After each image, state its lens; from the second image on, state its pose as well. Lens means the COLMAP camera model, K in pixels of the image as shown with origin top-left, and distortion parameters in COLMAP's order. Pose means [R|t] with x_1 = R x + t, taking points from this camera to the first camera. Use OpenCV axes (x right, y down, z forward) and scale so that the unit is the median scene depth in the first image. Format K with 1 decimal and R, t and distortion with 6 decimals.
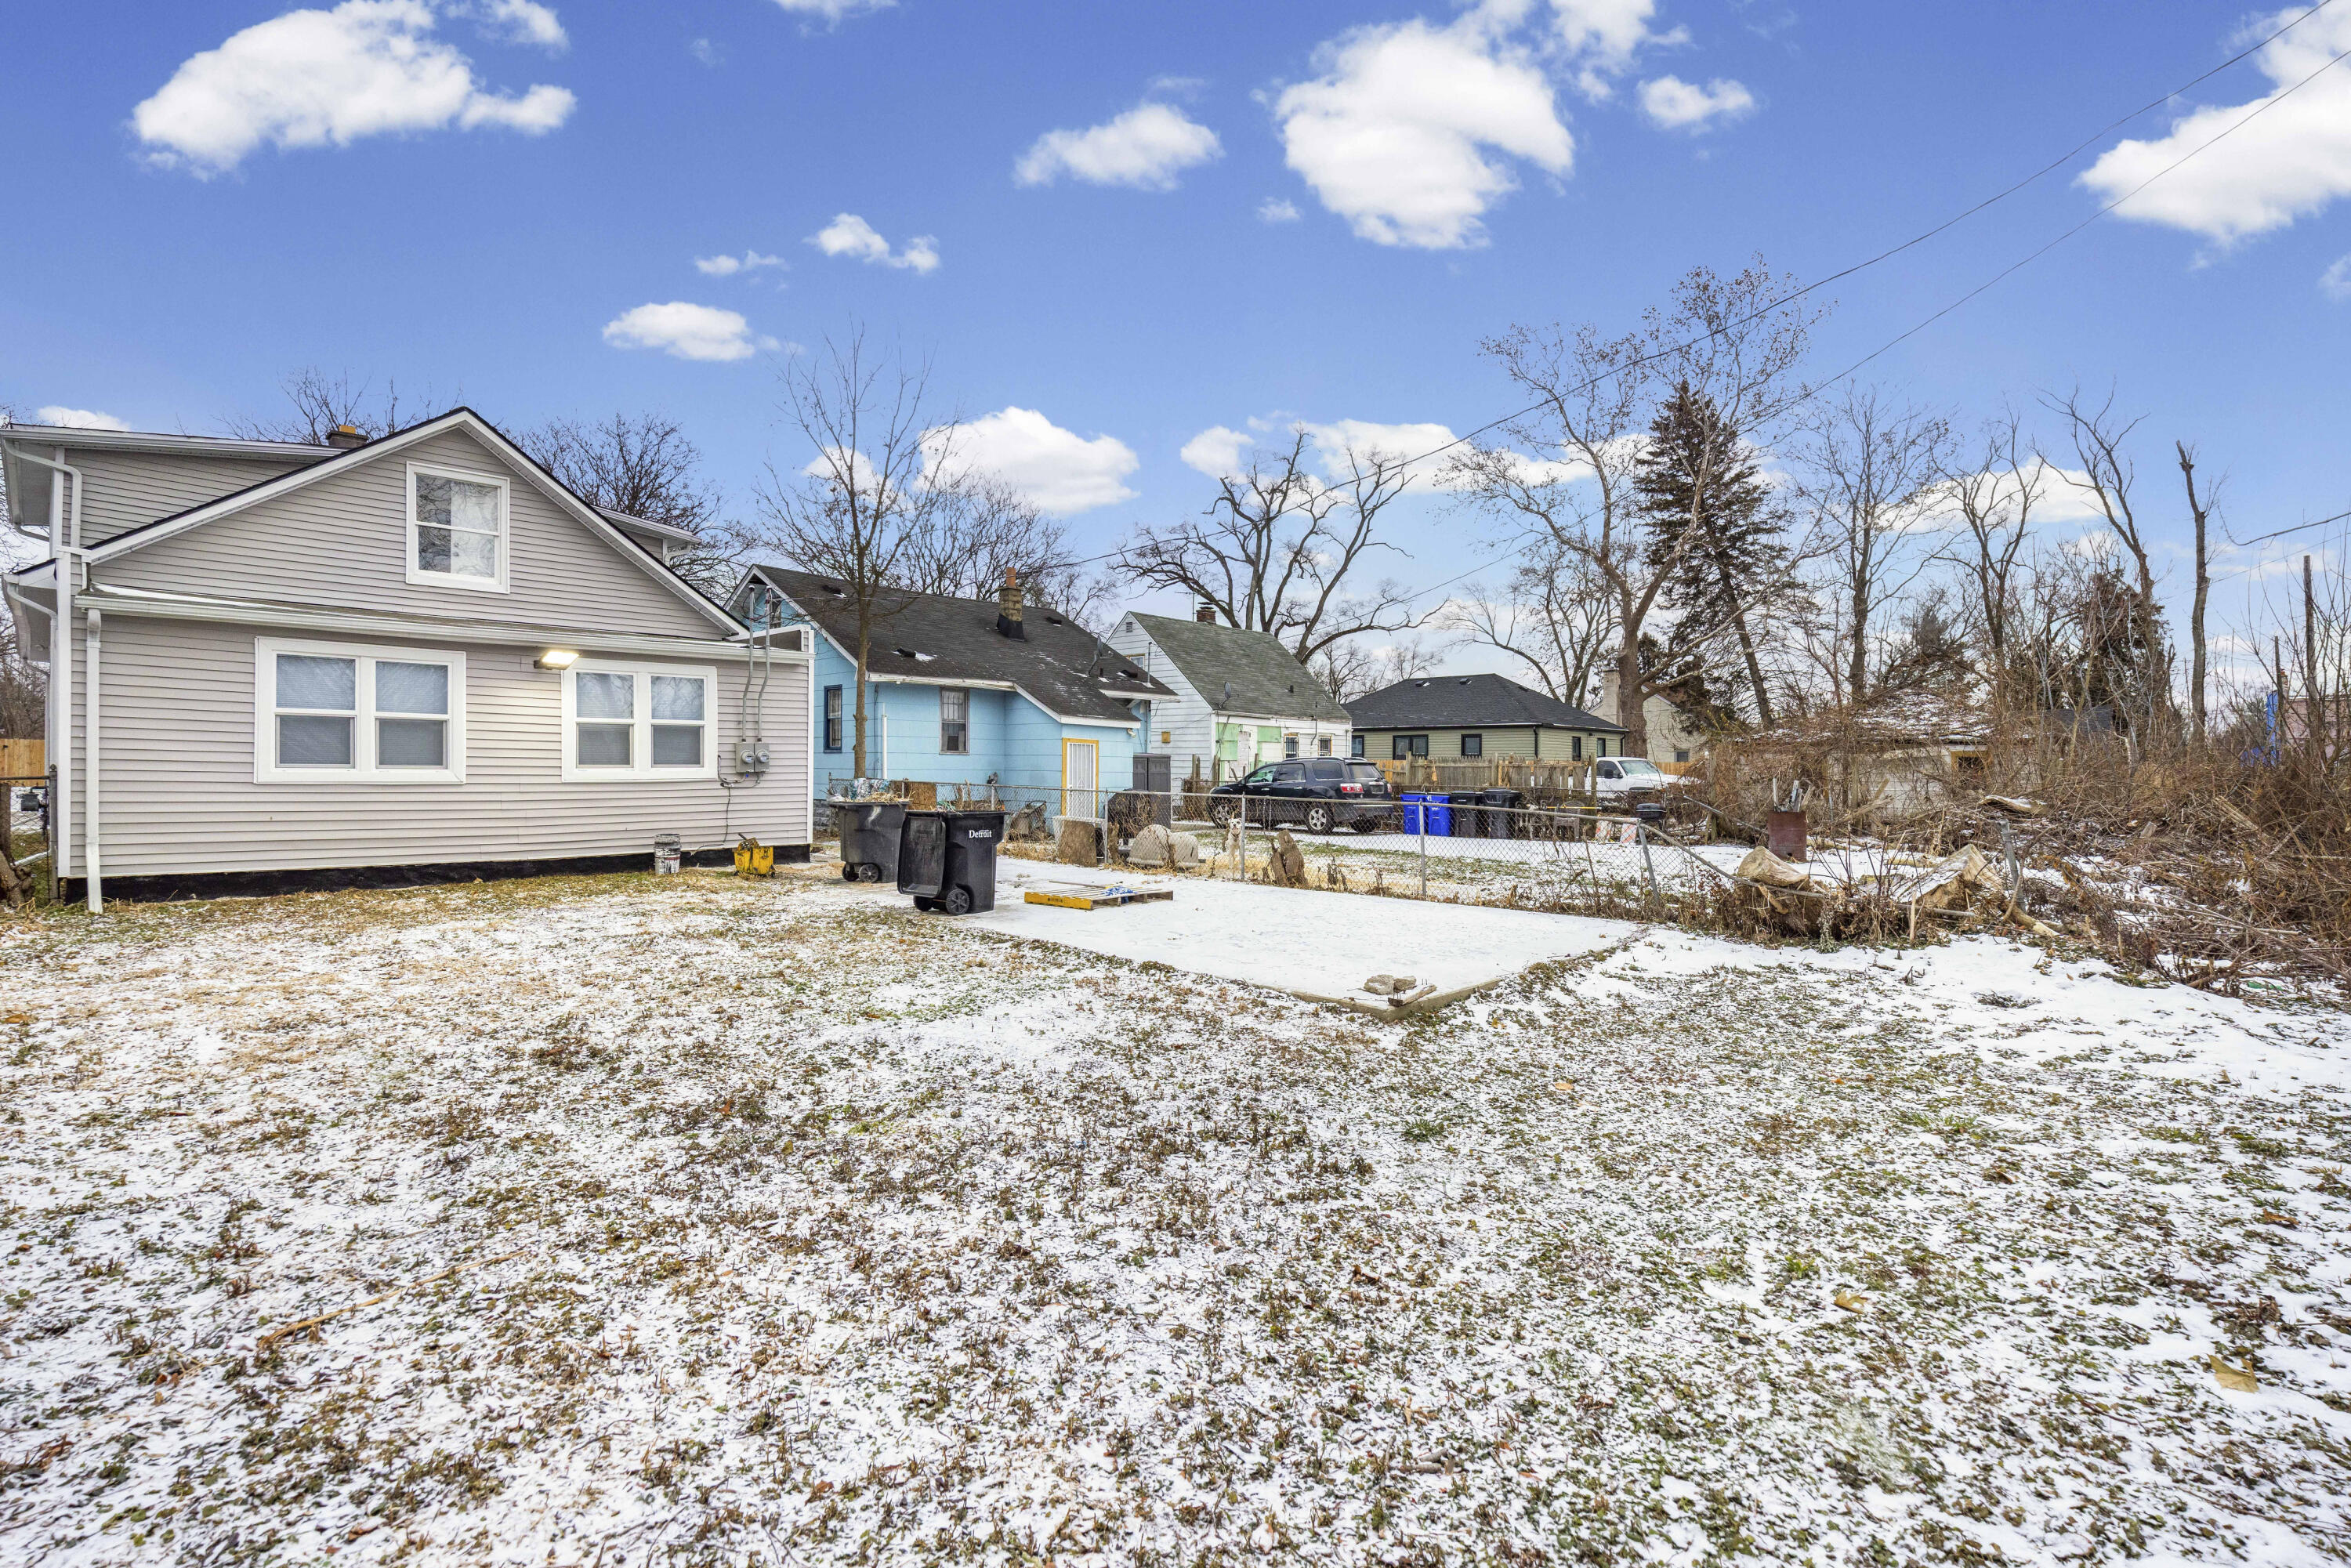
lens RADIAL K [[1059.8, 0, 1170.2], [0, 1059.8, 777.5], [0, 0, 1]] dist [0.021526, -0.019107]
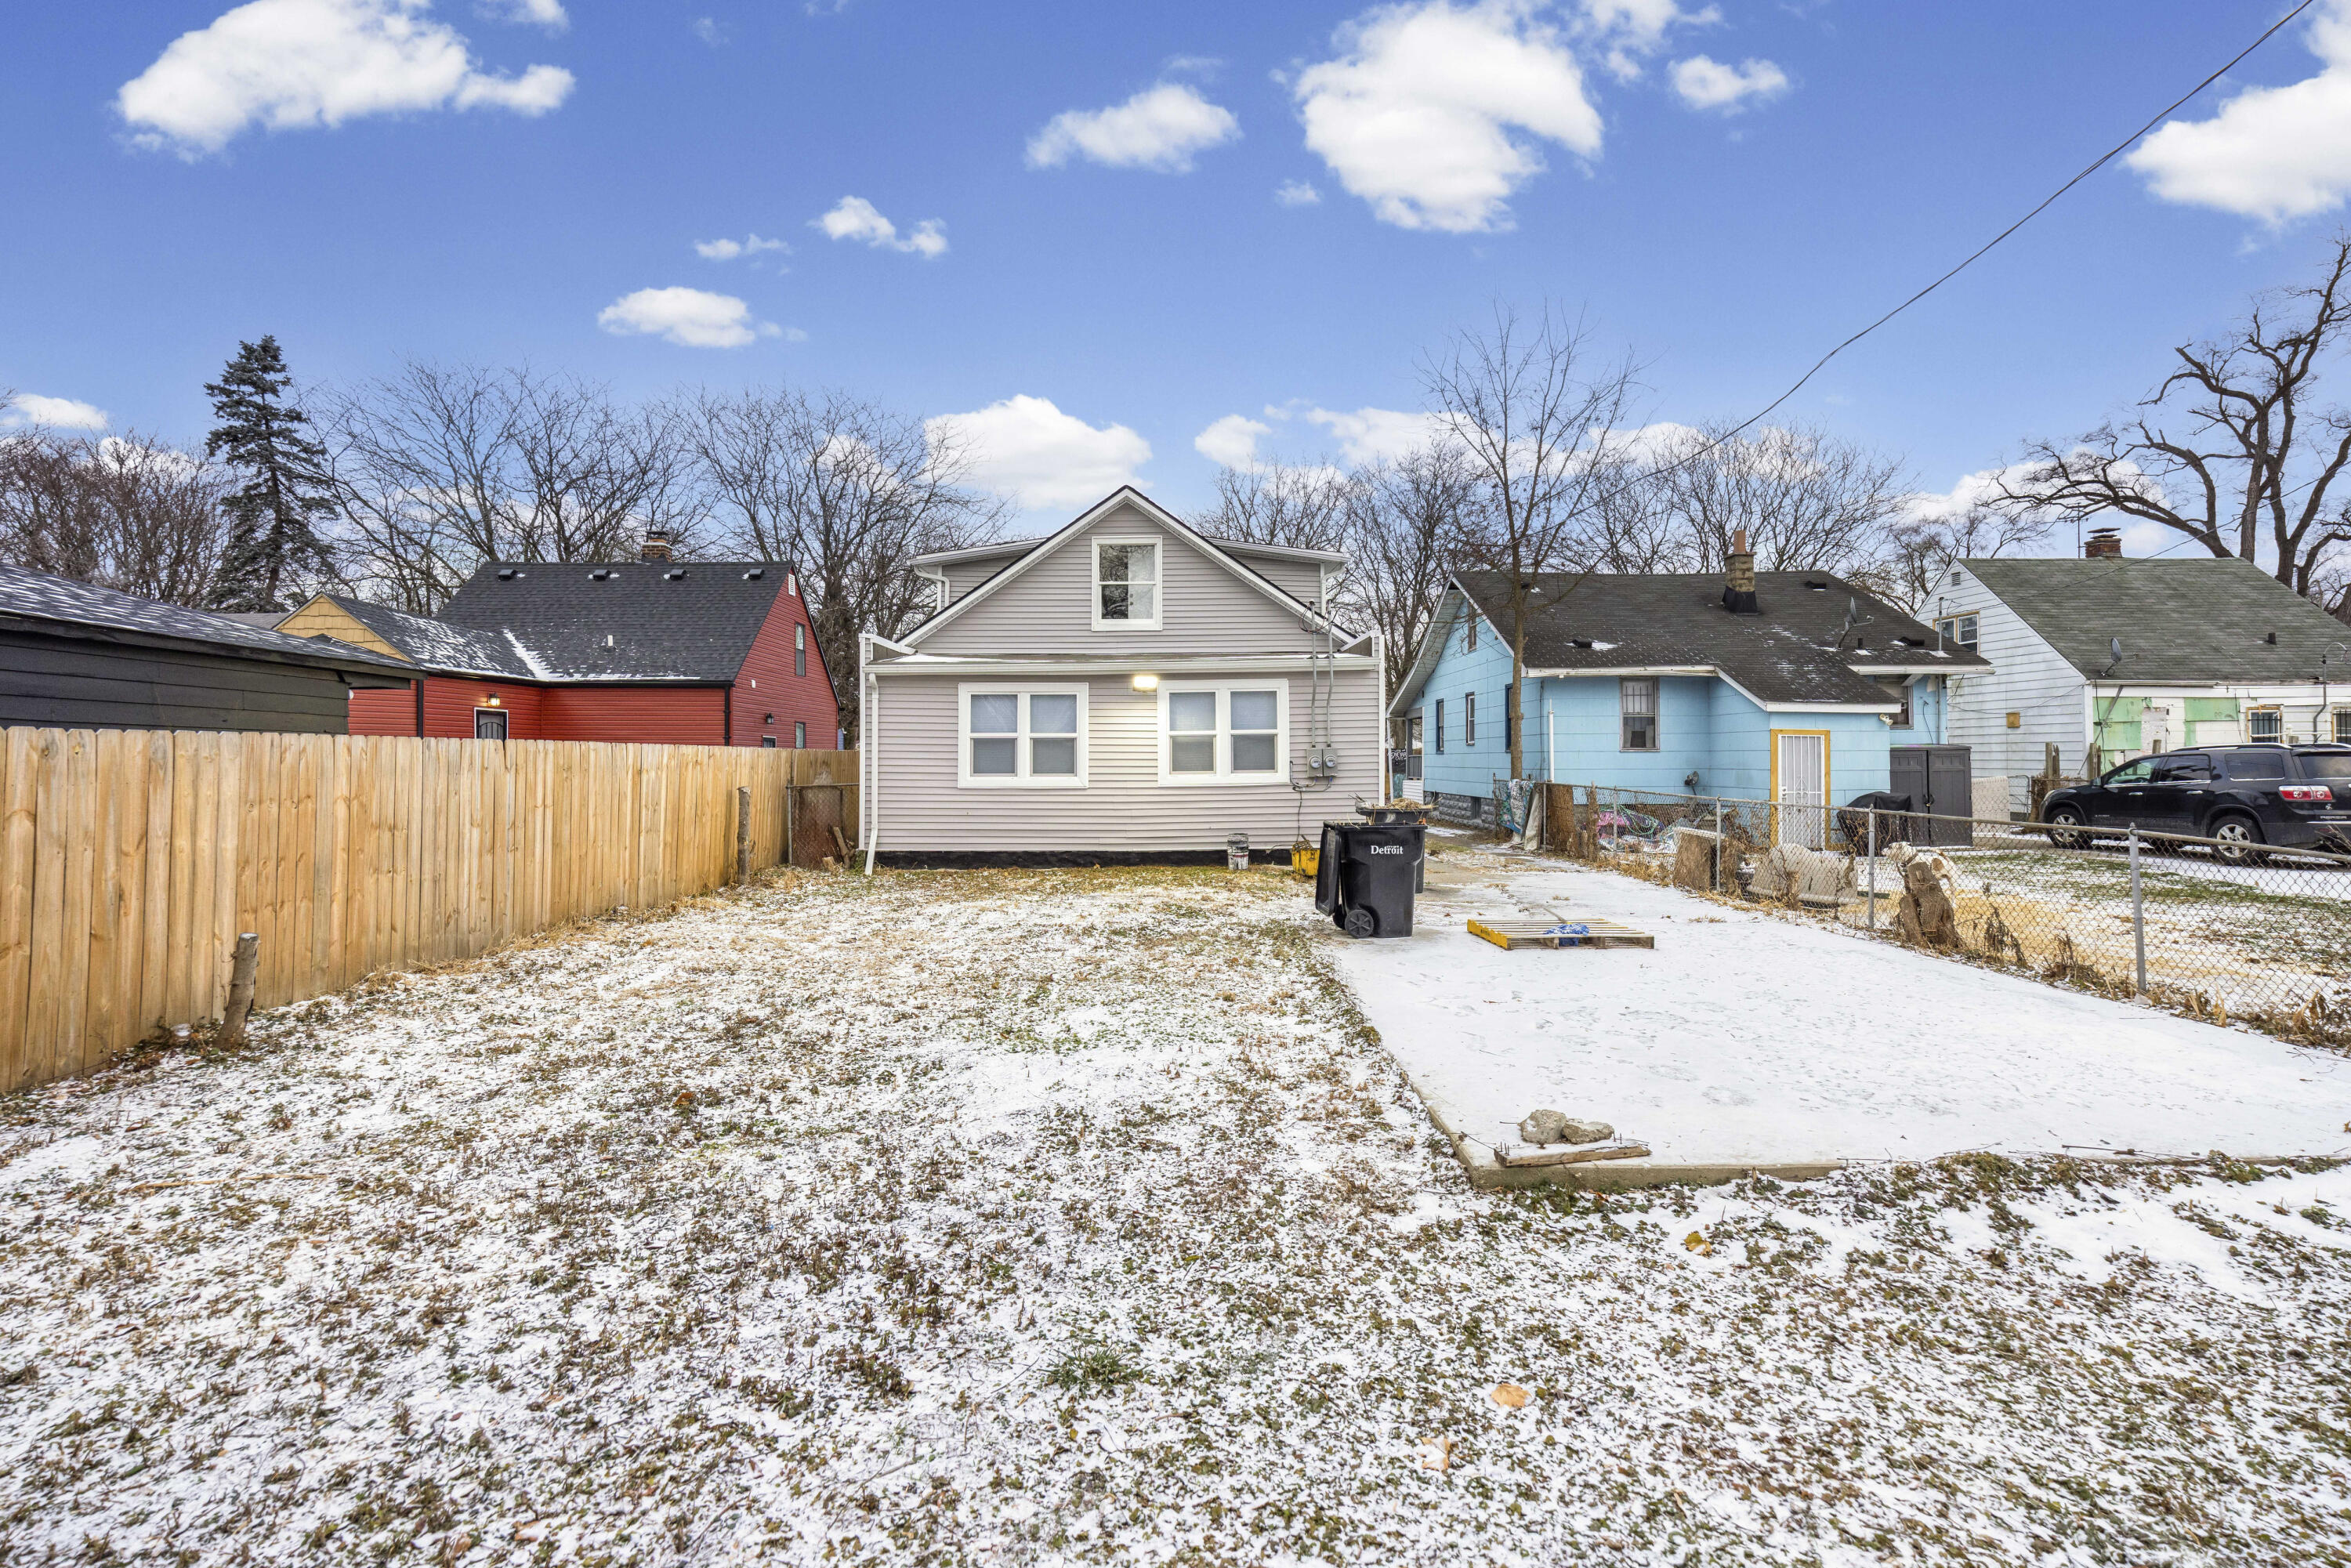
lens RADIAL K [[1031.8, 0, 1178.3], [0, 1031.8, 754.8], [0, 0, 1]] dist [0.003834, -0.004863]
pose [[0.708524, -0.016177, -0.705501, 0.241152], [0.005039, 0.999828, -0.017865, -0.009943], [0.705668, 0.009103, 0.708484, 0.196139]]
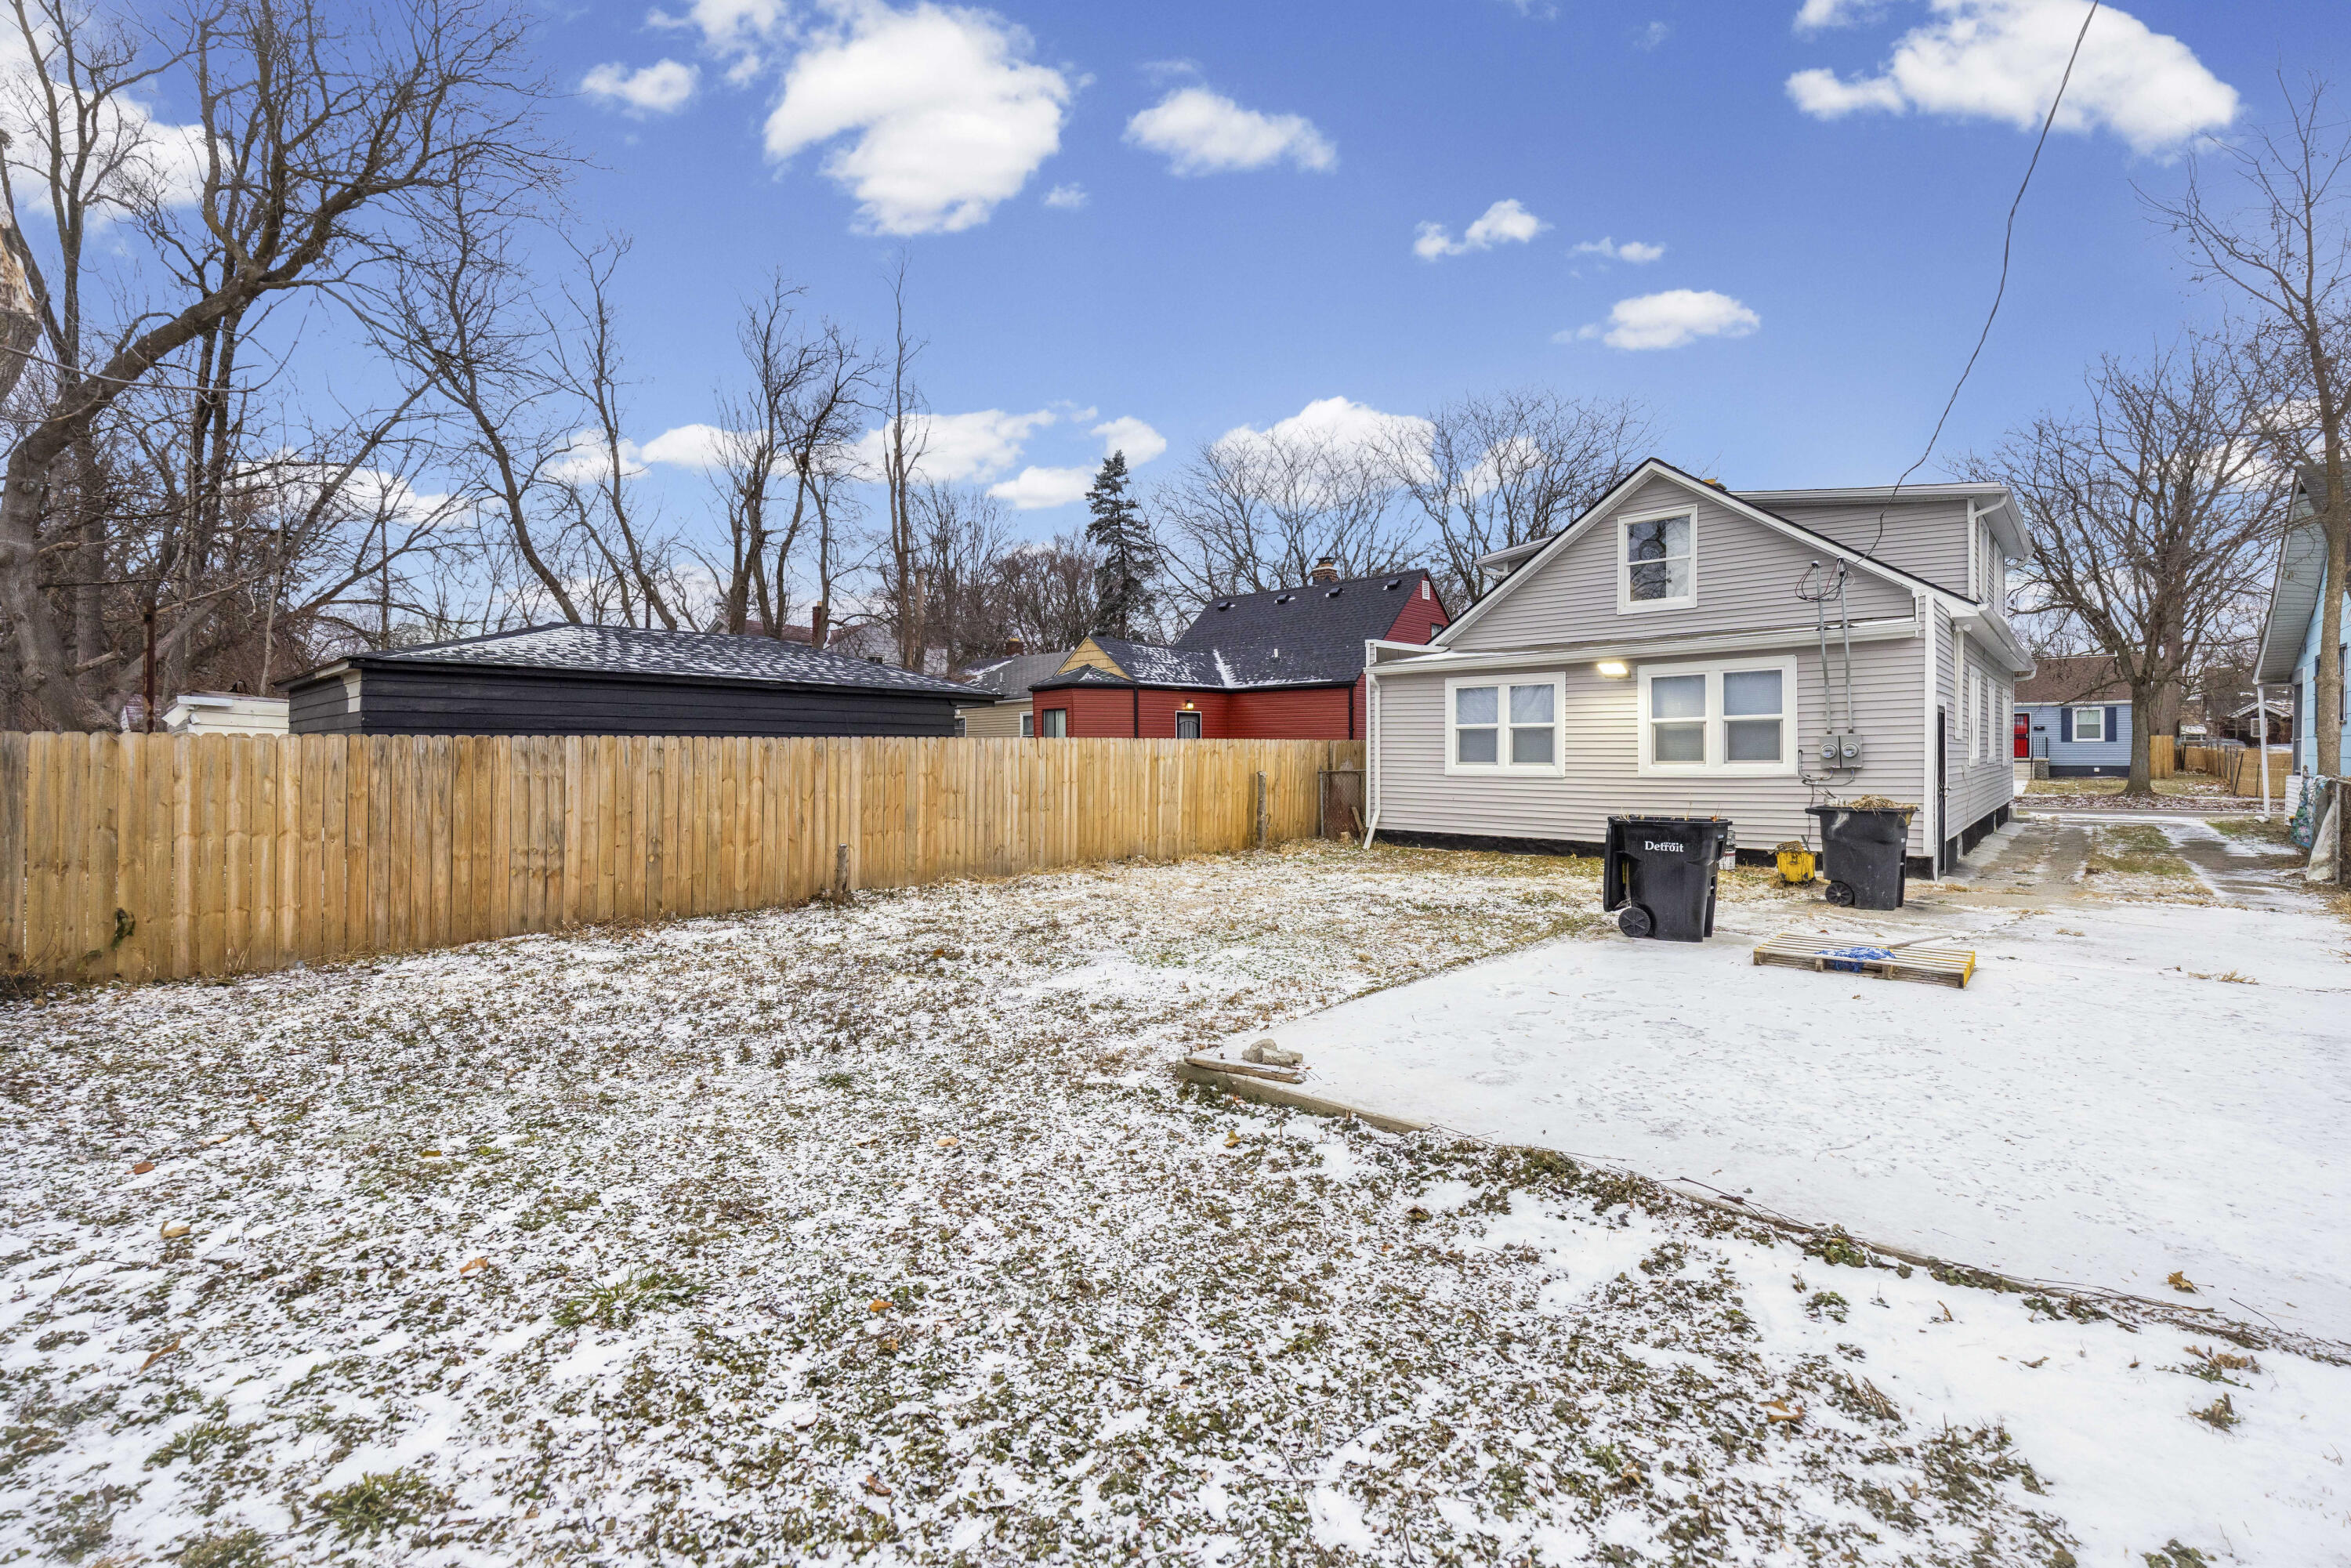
lens RADIAL K [[1031.8, 0, 1178.3], [0, 1031.8, 754.8], [0, 0, 1]] dist [0.003834, -0.004863]
pose [[0.043268, -0.006568, -0.999042, 0.478385], [-0.001667, 0.999977, -0.006647, -0.010370], [0.999062, 0.001953, 0.043256, 0.445470]]
